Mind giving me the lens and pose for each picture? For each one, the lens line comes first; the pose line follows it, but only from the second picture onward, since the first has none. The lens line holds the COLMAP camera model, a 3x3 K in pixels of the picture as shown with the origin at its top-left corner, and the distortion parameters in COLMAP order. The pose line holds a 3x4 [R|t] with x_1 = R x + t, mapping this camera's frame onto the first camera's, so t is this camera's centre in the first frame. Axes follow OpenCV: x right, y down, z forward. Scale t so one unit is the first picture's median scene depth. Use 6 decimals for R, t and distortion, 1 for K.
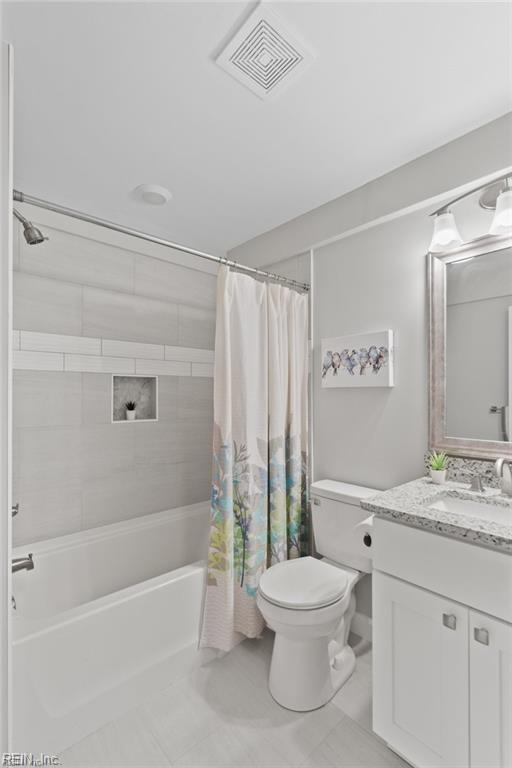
lens RADIAL K [[350.3, 0, 253.5], [0, 350.3, 391.4], [0, 0, 1]] dist [-0.002429, -0.000513]
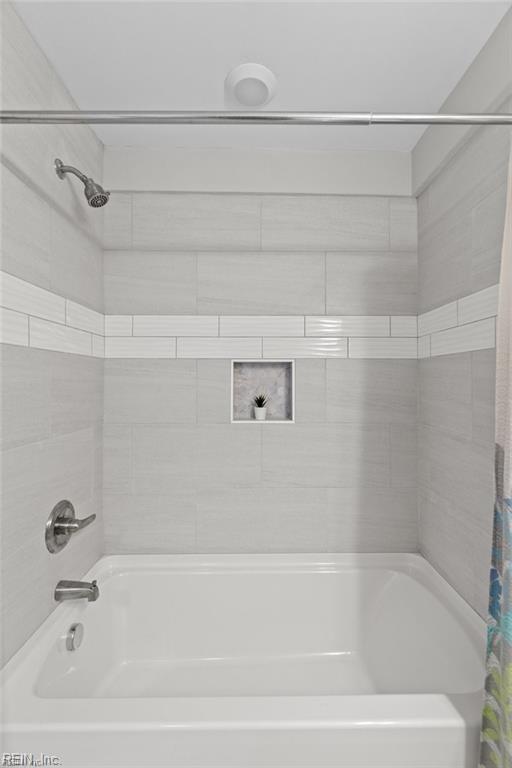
lens RADIAL K [[350.3, 0, 259.2], [0, 350.3, 381.7], [0, 0, 1]] dist [-0.002429, -0.000513]
pose [[0.749895, -0.004343, -0.661543, 0.061748], [0.004832, 0.999988, -0.001087, 0.000180], [0.661540, -0.002381, 0.749906, 0.188974]]
